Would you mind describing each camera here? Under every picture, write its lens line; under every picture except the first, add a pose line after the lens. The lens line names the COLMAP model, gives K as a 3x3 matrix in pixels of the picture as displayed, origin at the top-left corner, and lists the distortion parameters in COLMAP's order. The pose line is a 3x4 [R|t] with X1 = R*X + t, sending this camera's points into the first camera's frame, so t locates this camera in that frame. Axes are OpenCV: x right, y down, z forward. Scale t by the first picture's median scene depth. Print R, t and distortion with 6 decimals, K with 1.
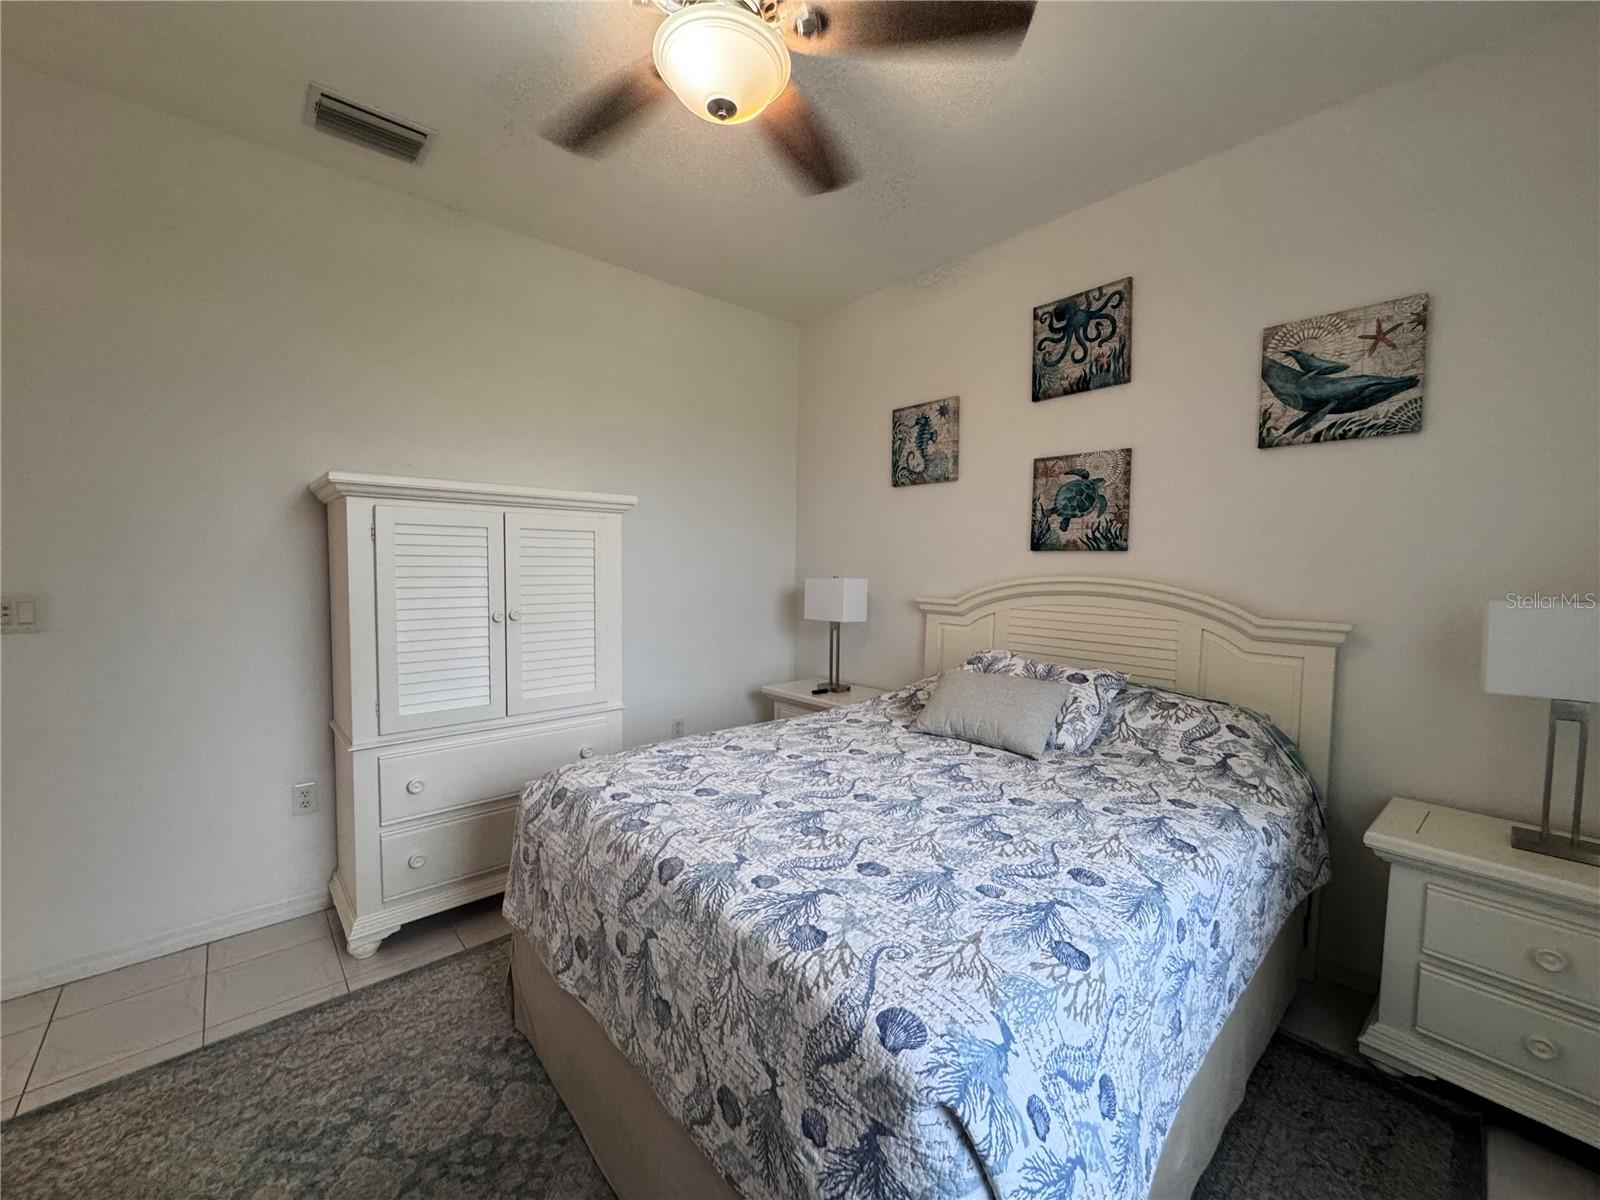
lens RADIAL K [[642.6, 0, 796.9], [0, 642.6, 599.0], [0, 0, 1]] dist [-0.006169, 0.000172]
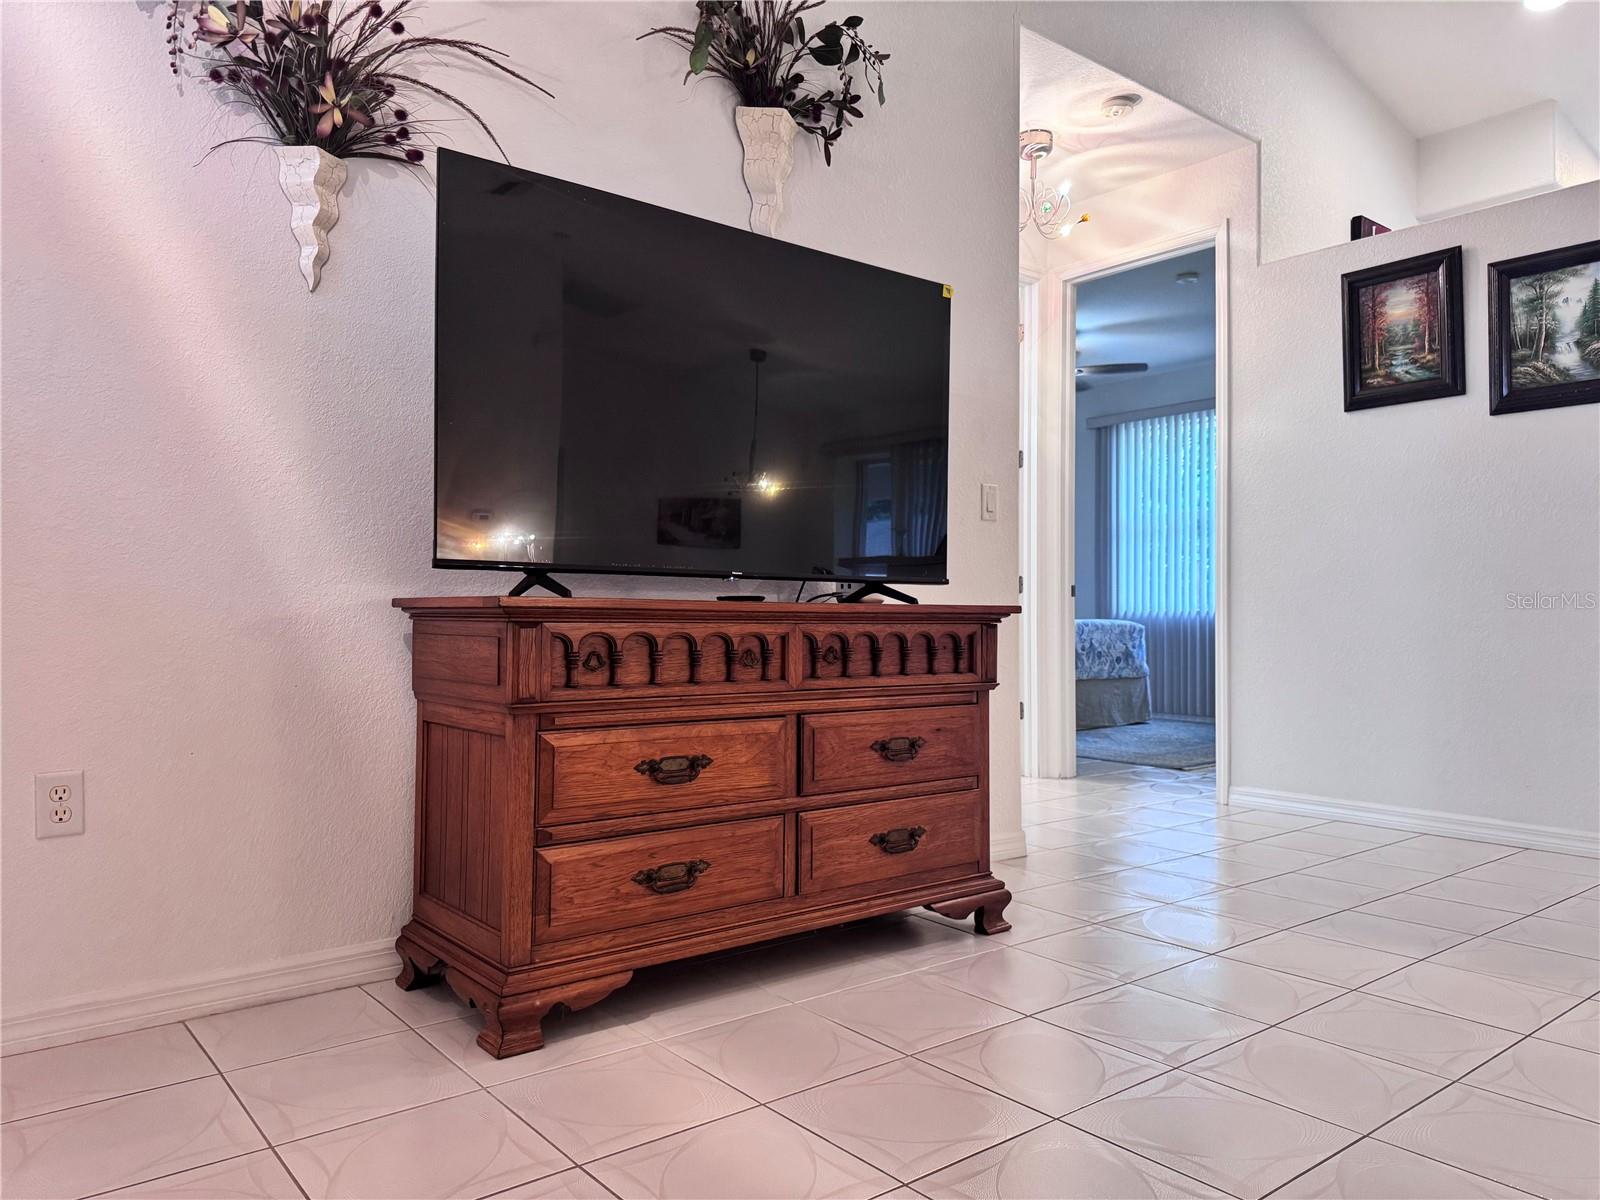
lens RADIAL K [[1121.1, 0, 801.4], [0, 1121.1, 597.8], [0, 0, 1]] dist [0.001101, -0.000030]
pose [[0.058817, 0.008340, 0.998234, -4.048292], [0.052619, 0.998549, -0.011443, 0.168238], [-0.996881, 0.053199, 0.058293, 1.371834]]
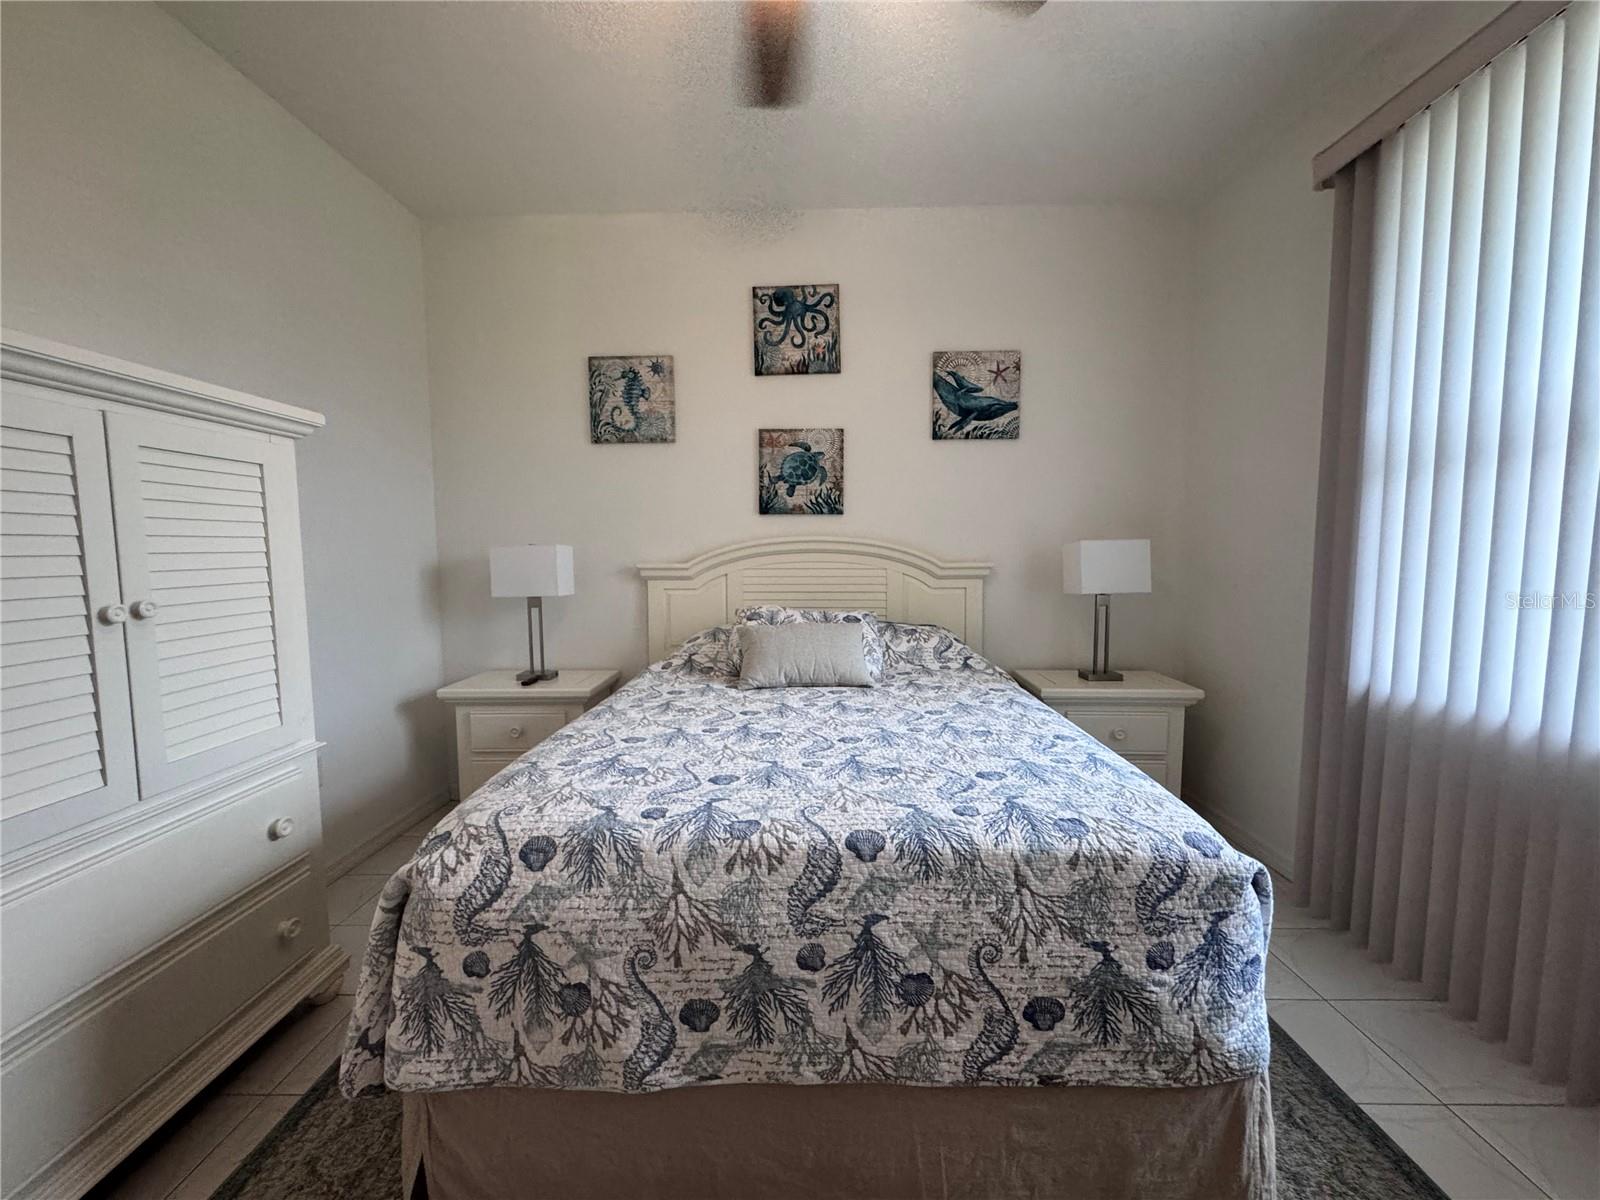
lens RADIAL K [[642.6, 0, 800.6], [0, 642.6, 600.1], [0, 0, 1]] dist [-0.006169, 0.000172]
pose [[0.679838, -0.075369, 0.729479, -0.545672], [0.055281, 0.997142, 0.051505, 0.024626], [-0.731275, 0.005311, 0.682062, 0.290275]]
